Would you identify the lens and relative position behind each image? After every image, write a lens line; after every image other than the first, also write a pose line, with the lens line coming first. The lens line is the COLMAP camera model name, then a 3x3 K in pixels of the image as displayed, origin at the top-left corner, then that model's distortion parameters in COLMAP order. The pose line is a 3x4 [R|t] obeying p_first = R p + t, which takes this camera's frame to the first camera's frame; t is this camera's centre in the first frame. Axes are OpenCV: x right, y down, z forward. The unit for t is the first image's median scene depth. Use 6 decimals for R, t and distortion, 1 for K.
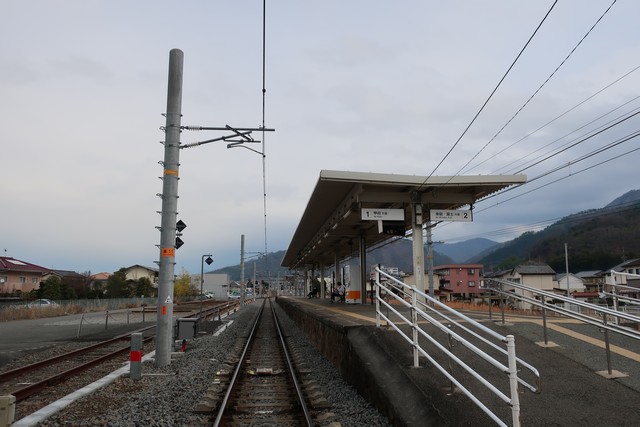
lens RADIAL K [[502.6, 0, 320.2], [0, 502.6, 211.9], [0, 0, 1]] dist [-0.004199, 0.003105]
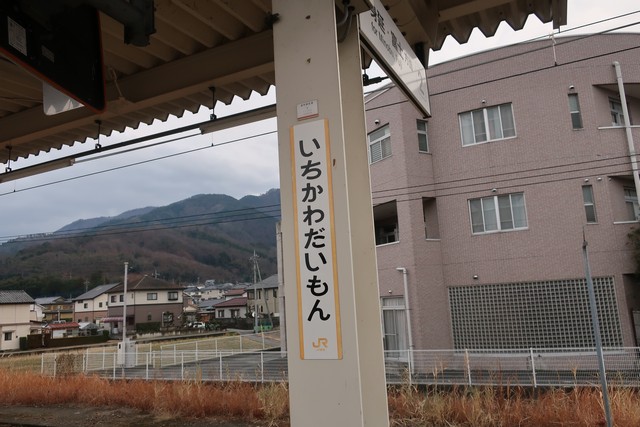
lens RADIAL K [[502.6, 0, 321.7], [0, 502.6, 217.3], [0, 0, 1]] dist [-0.004199, 0.003105]
pose [[0.529528, 0.116896, 0.840200, 0.008499], [-0.083911, 0.992820, -0.085245, 0.008072], [-0.844132, -0.025363, 0.535535, 0.086379]]
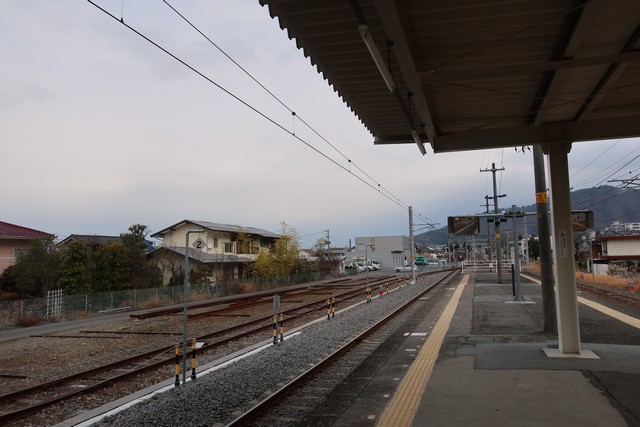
lens RADIAL K [[502.6, 0, 319.3], [0, 502.6, 215.7], [0, 0, 1]] dist [-0.004199, 0.003105]
pose [[0.919401, -0.051541, -0.389931, -0.012743], [0.081708, 0.994778, 0.061164, 0.043871], [0.384742, -0.088095, 0.918811, 0.309510]]
